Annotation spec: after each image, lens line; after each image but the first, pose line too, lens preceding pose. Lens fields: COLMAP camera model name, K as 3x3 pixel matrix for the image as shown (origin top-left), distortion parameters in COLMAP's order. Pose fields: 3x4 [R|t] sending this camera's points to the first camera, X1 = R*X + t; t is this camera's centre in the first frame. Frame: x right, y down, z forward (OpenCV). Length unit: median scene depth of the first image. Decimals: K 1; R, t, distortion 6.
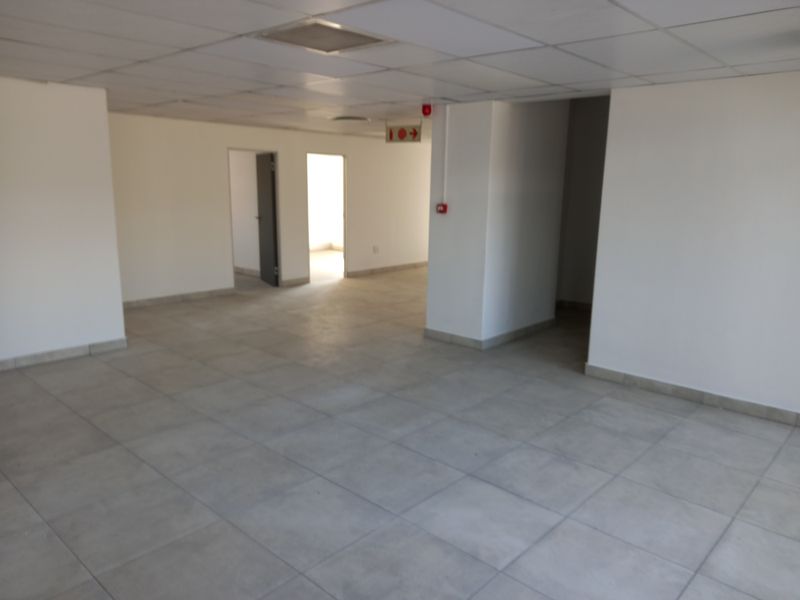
lens RADIAL K [[591.5, 0, 387.6], [0, 591.5, 301.6], [0, 0, 1]] dist [0.065023, -0.073726]
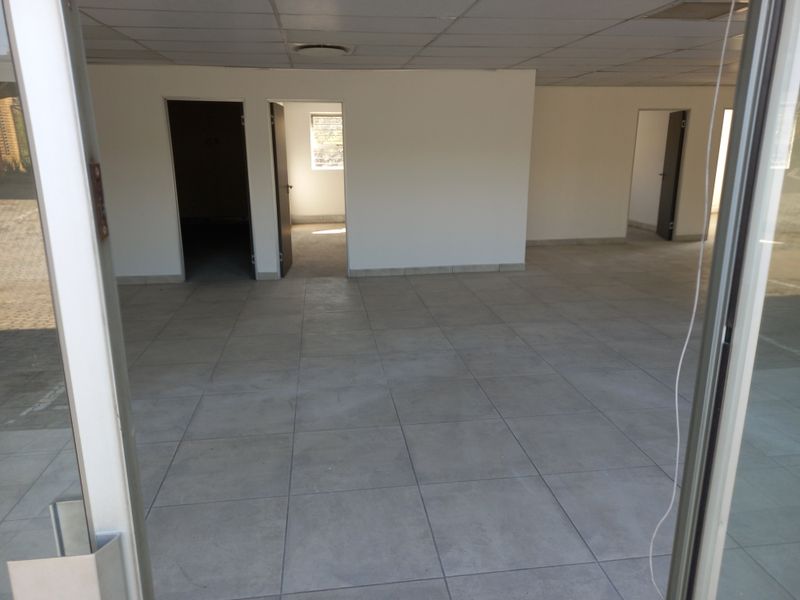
lens RADIAL K [[591.5, 0, 387.6], [0, 591.5, 301.6], [0, 0, 1]] dist [0.065023, -0.073726]
pose [[0.773188, 0.145068, -0.617361, 0.137993], [-0.110774, 0.989413, 0.093759, 0.053735], [0.624427, -0.004106, 0.781072, -0.195321]]
